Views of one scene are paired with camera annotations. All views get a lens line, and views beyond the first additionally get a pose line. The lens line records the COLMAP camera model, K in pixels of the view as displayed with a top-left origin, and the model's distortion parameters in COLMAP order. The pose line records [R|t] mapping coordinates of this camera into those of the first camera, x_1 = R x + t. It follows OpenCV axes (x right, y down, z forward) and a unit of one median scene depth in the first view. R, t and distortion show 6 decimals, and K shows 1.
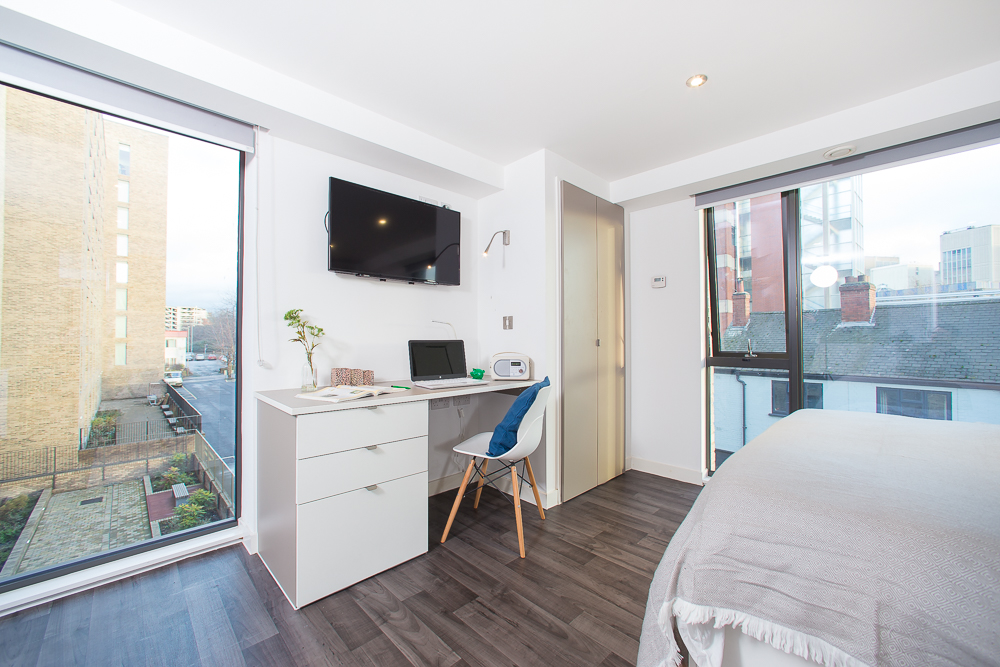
lens RADIAL K [[404.0, 0, 506.4], [0, 404.0, 331.2], [0, 0, 1]] dist [0.000241, 0.000210]
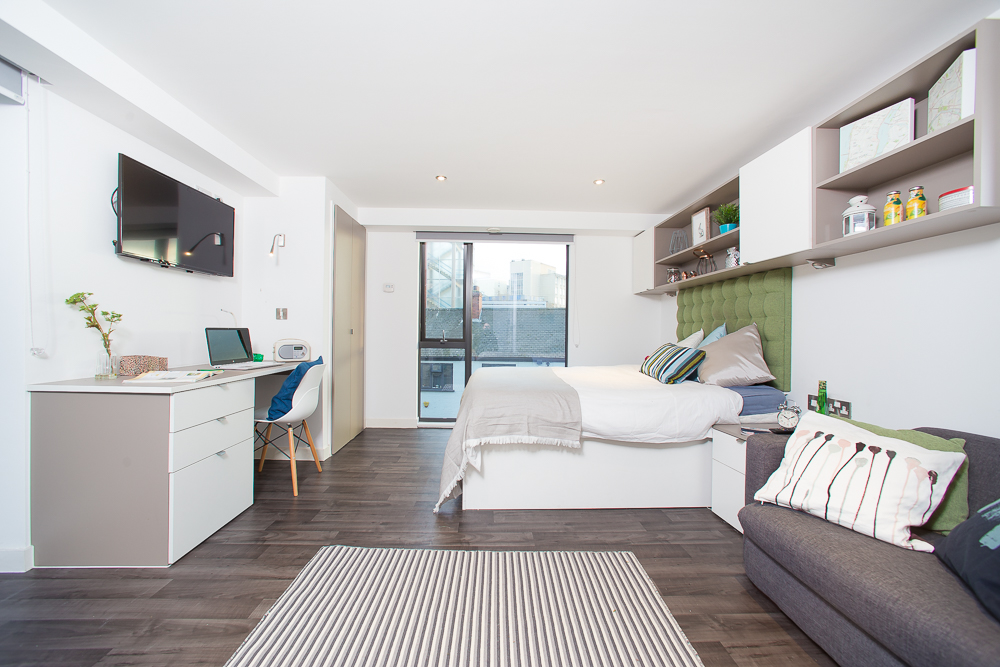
lens RADIAL K [[404.0, 0, 506.4], [0, 404.0, 331.2], [0, 0, 1]] dist [0.000241, 0.000210]
pose [[0.668753, 0.010451, 0.743412, -0.438760], [-0.030825, 0.999431, 0.013679, -0.006118], [-0.742846, -0.032063, 0.668694, -0.260492]]
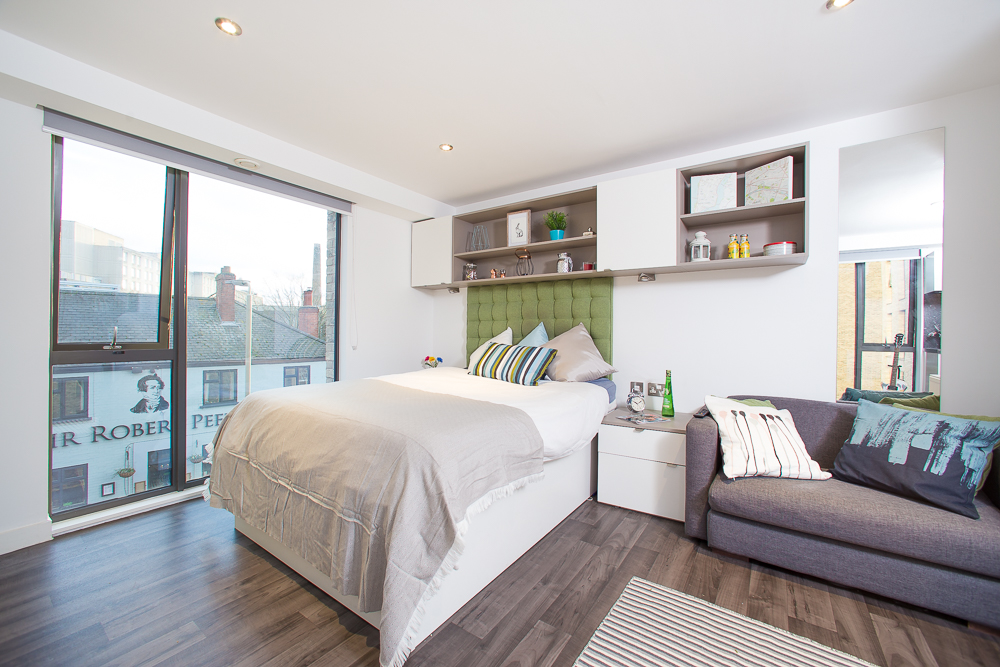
lens RADIAL K [[397.7, 0, 499.9], [0, 397.7, 331.5], [0, 0, 1]] dist [-0.010332, 0.000194]
pose [[-0.187962, -0.000325, 0.982176, -0.332116], [-0.035345, 0.999354, -0.006433, 0.007605], [-0.981540, -0.035924, -0.187852, 0.413899]]
